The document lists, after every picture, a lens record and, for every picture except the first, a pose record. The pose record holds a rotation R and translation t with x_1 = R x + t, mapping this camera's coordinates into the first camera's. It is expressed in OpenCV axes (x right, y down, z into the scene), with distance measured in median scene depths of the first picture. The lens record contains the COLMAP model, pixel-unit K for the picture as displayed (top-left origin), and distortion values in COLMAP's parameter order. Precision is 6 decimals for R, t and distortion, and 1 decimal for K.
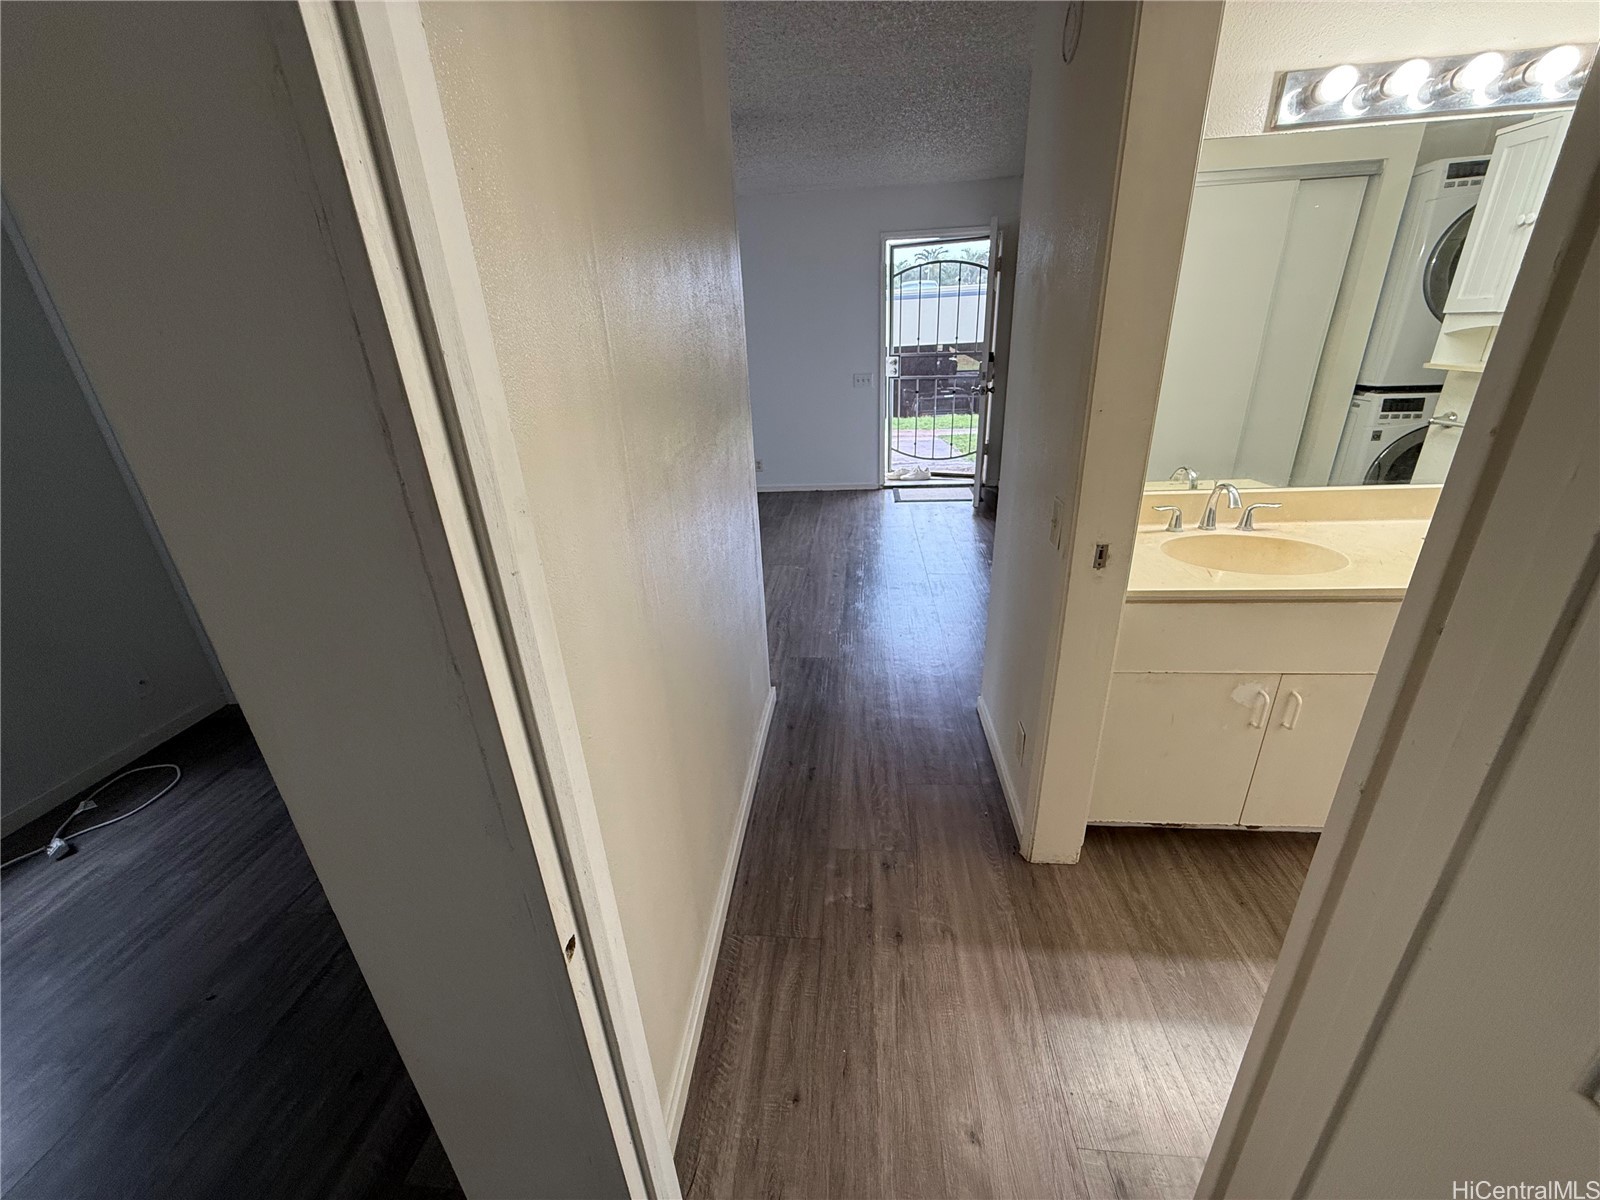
lens RADIAL K [[639.1, 0, 795.9], [0, 639.1, 601.2], [0, 0, 1]] dist [-0.001690, -0.000046]
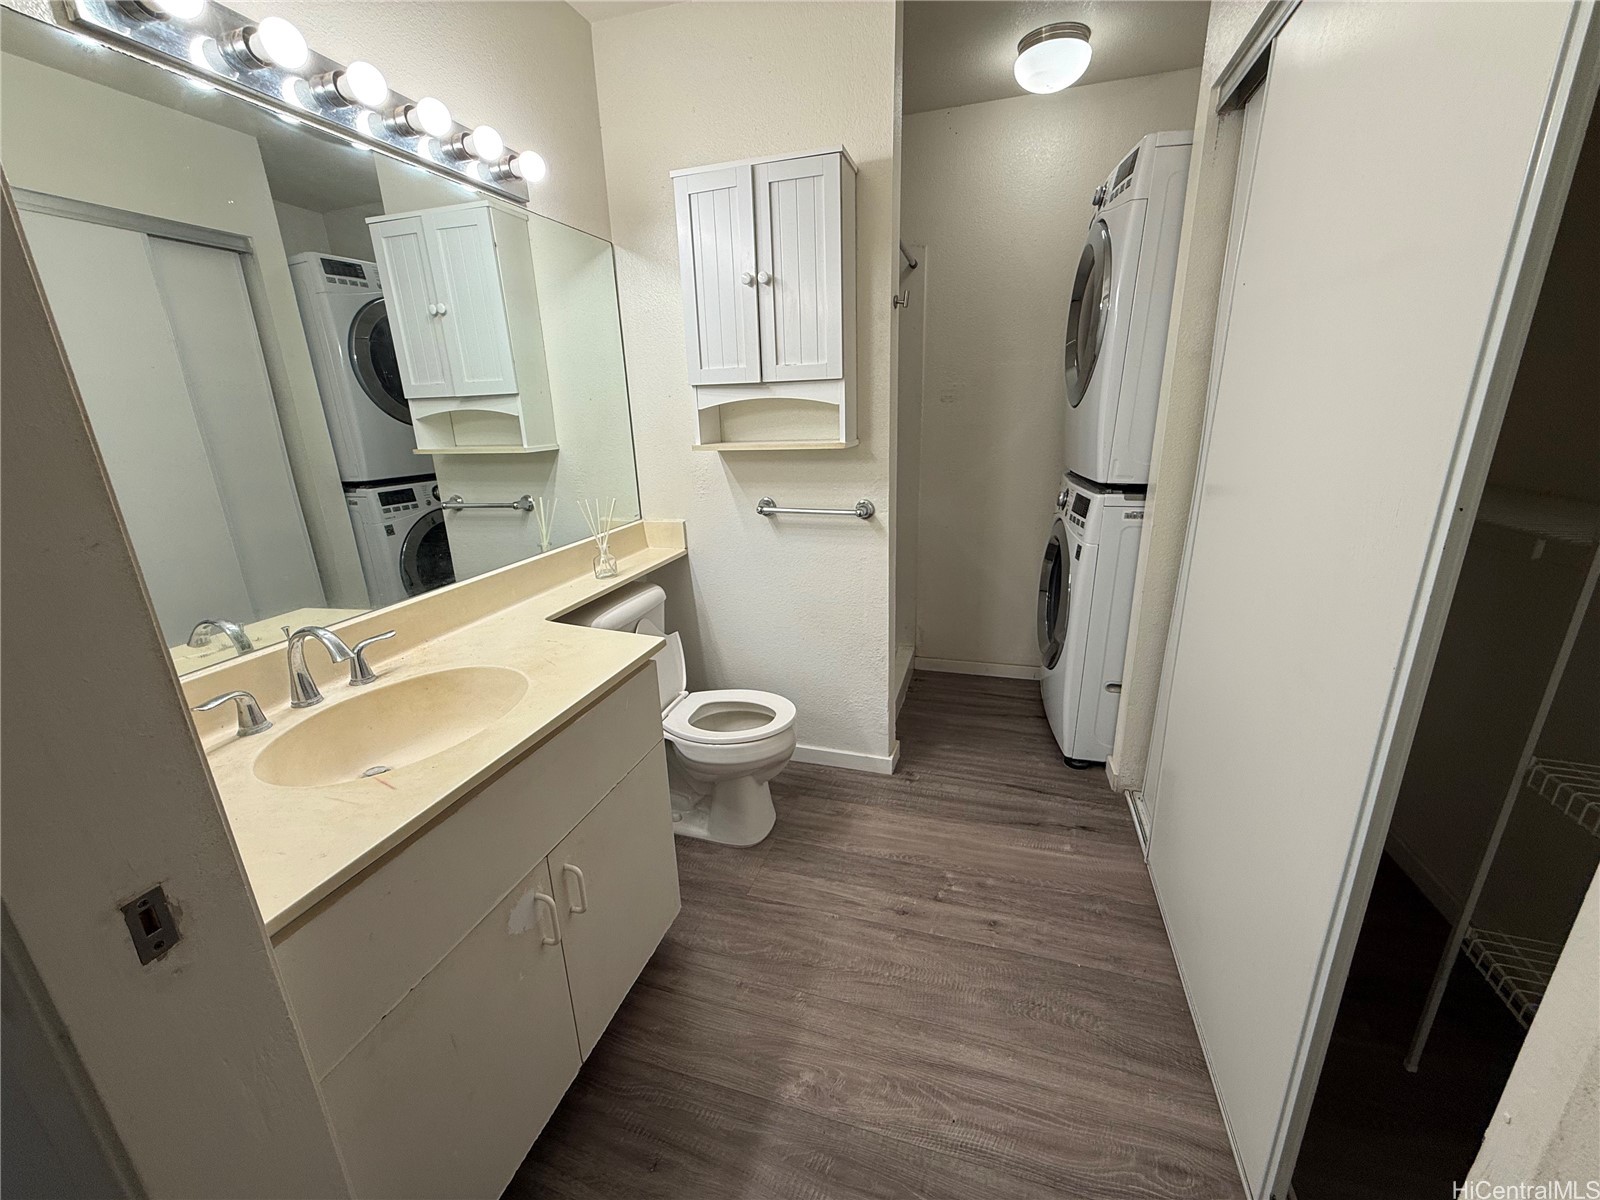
lens RADIAL K [[639.1, 0, 795.9], [0, 639.1, 601.2], [0, 0, 1]] dist [-0.001690, -0.000046]
pose [[0.207880, -0.248491, 0.946065, 0.196599], [0.404430, 0.902485, 0.148178, -0.104478], [-0.890630, 0.351813, 0.288105, 0.388464]]
